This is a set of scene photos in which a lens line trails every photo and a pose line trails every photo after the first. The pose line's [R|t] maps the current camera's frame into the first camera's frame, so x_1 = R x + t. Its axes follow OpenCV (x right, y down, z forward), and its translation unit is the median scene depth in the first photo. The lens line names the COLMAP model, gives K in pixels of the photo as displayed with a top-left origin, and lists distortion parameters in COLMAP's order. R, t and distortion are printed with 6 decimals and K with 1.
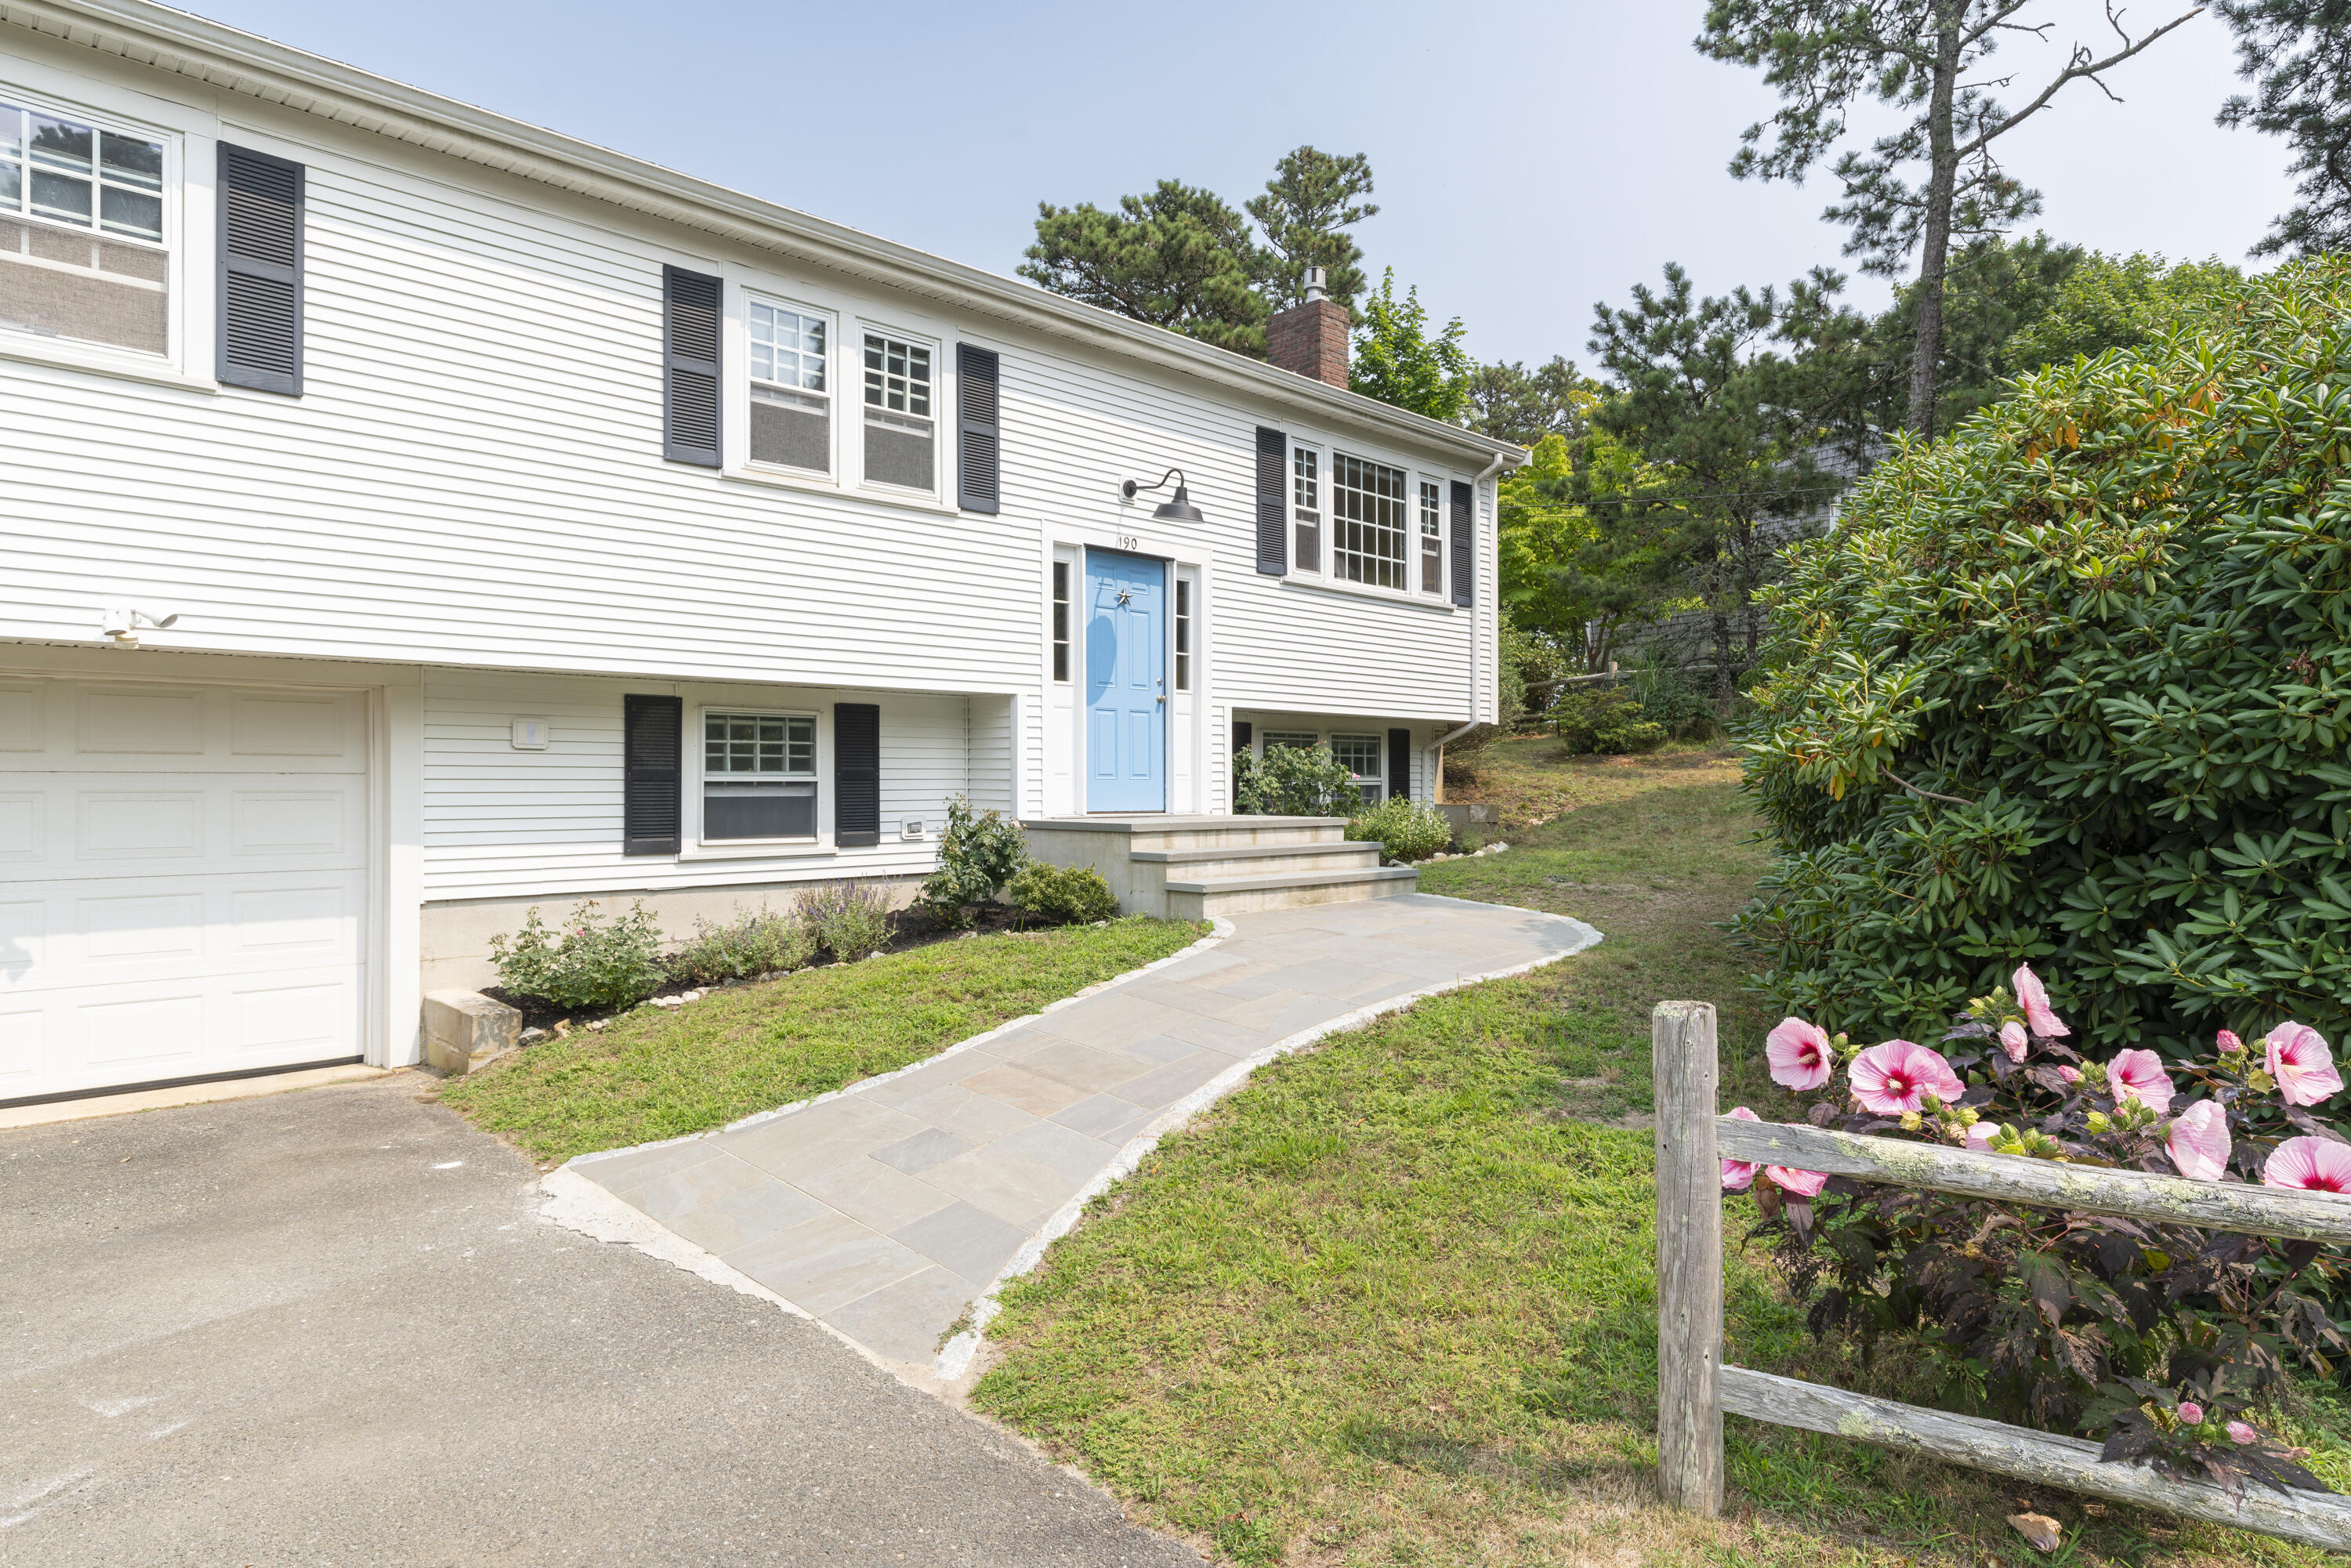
lens RADIAL K [[1366.8, 0, 1175.5], [0, 1366.8, 784.0], [0, 0, 1]] dist [0.002258, -0.000352]
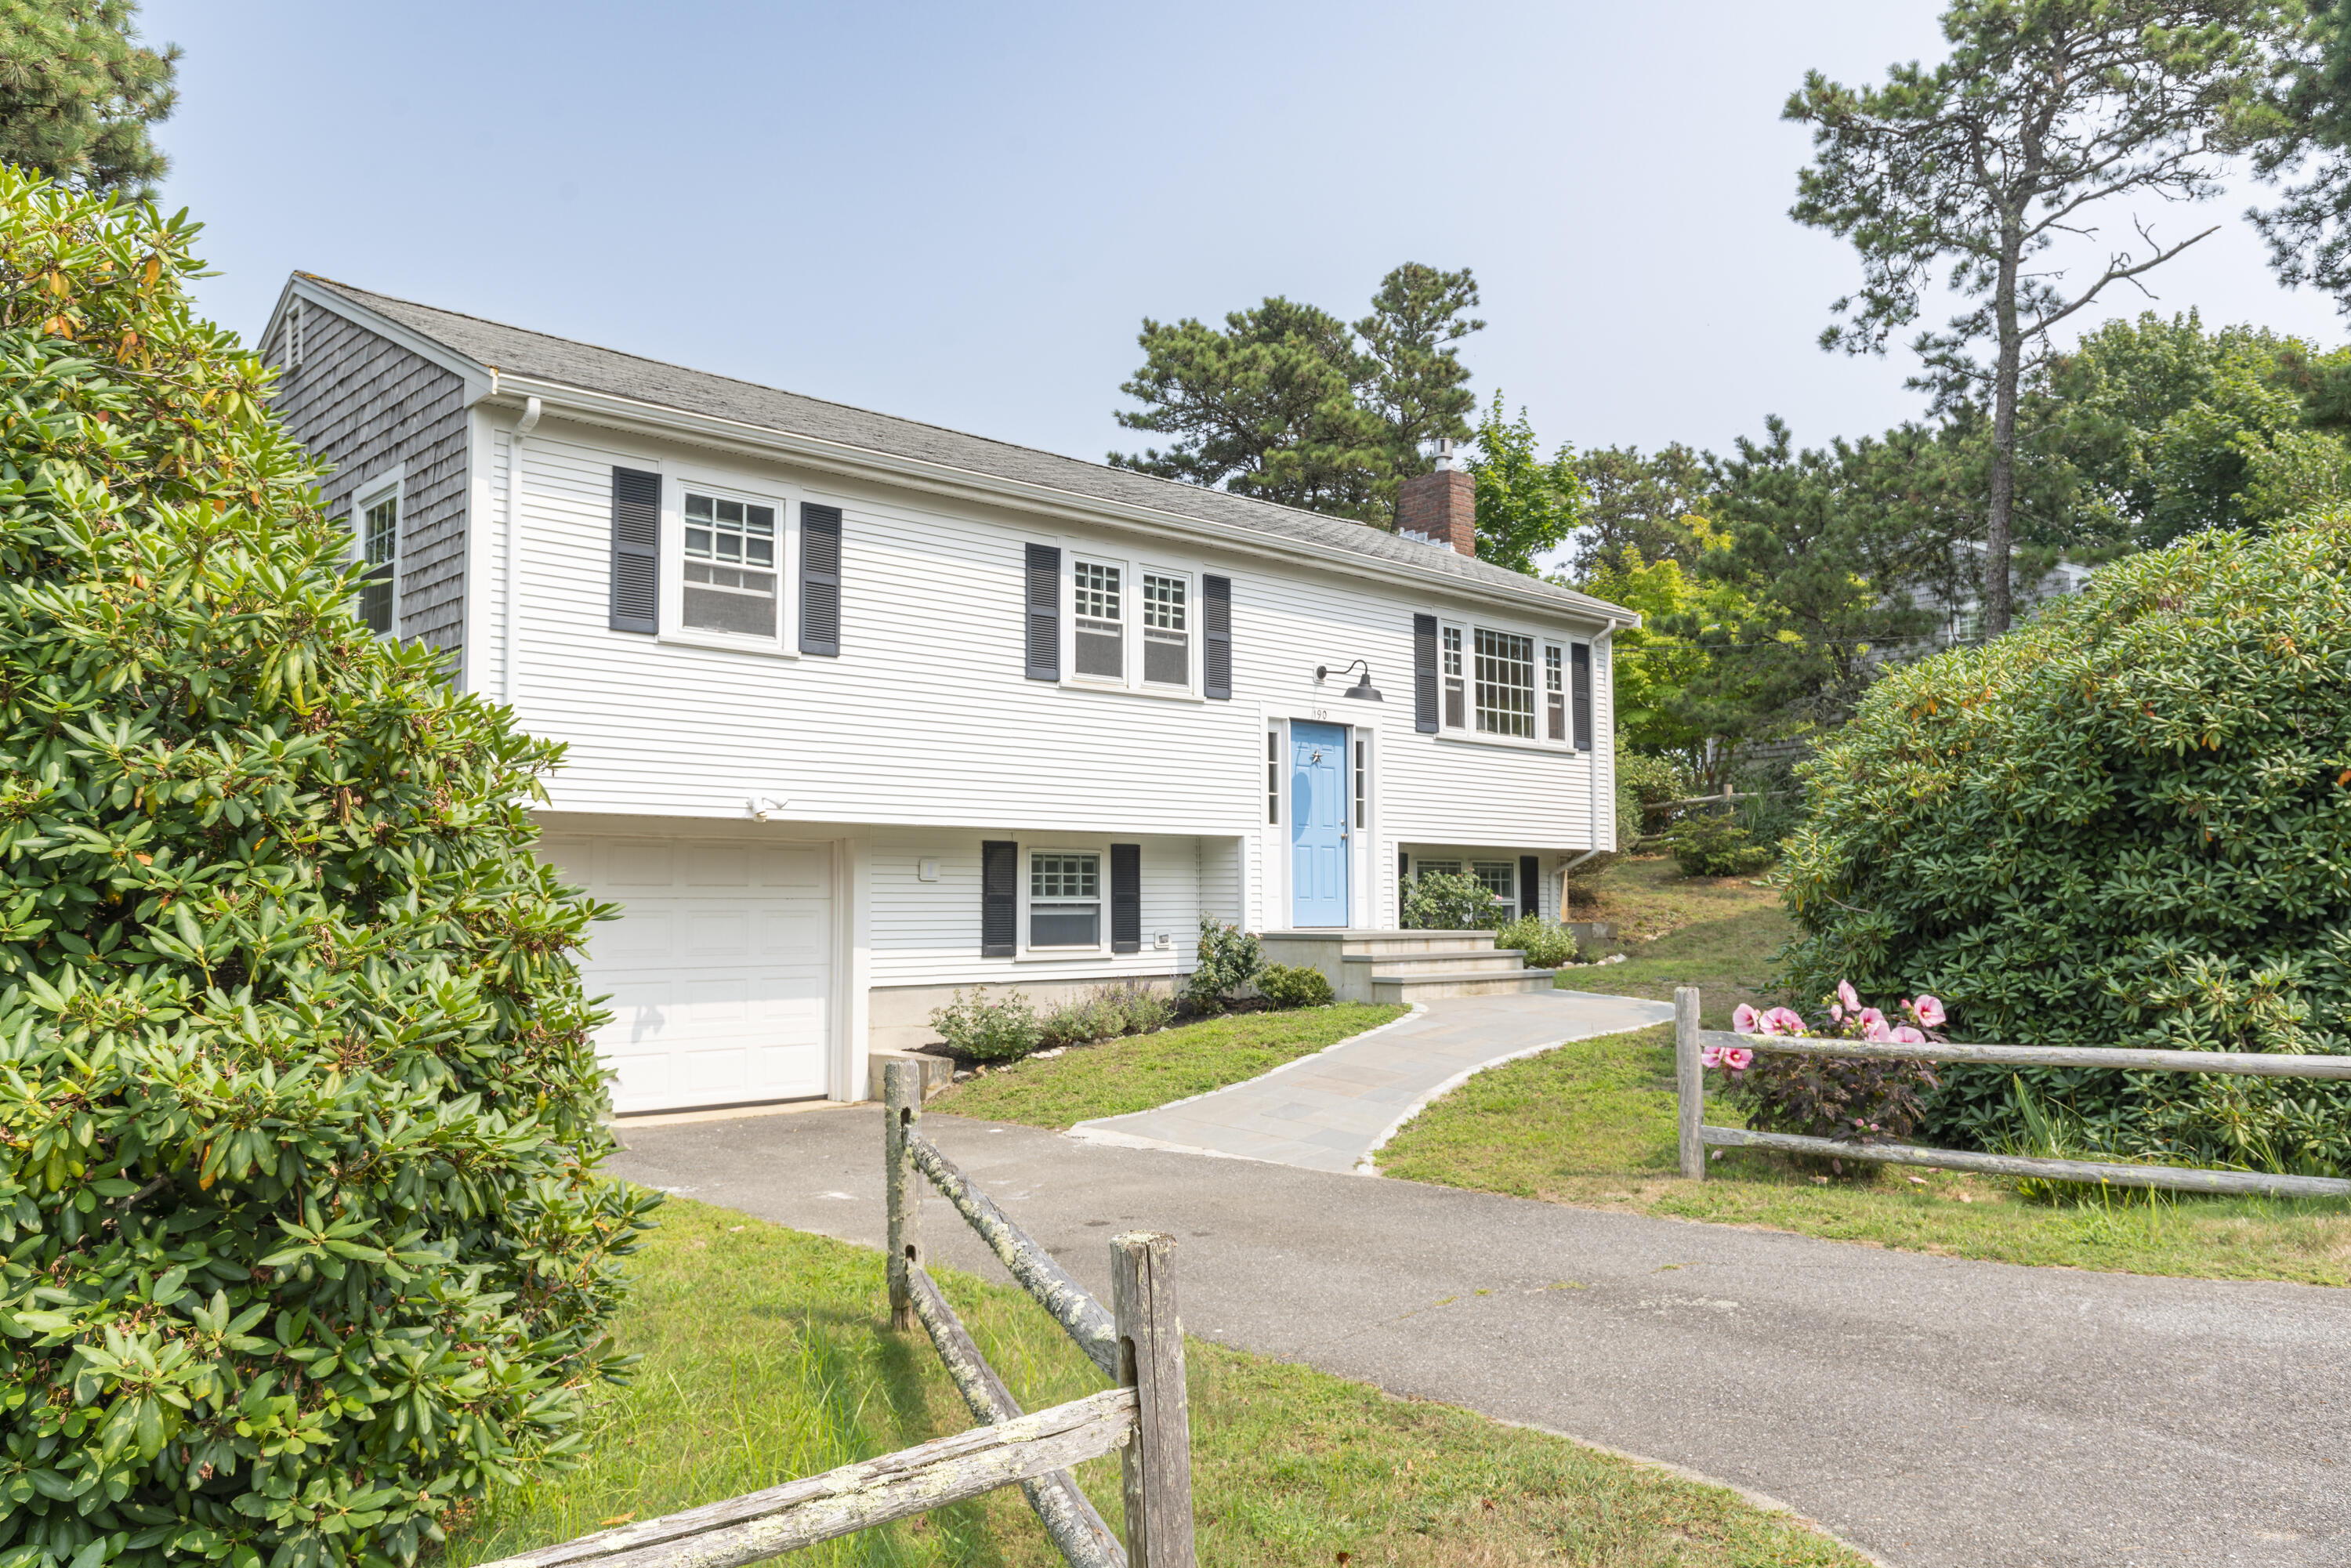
lens RADIAL K [[1743.2, 0, 1178.8], [0, 1743.2, 804.9], [0, 0, 1]] dist [-0.002367, -0.002808]
pose [[0.999874, -0.003739, -0.015418, -0.141976], [0.002837, 0.998305, -0.058128, 0.001186], [0.015609, 0.058077, 0.998190, -0.615529]]
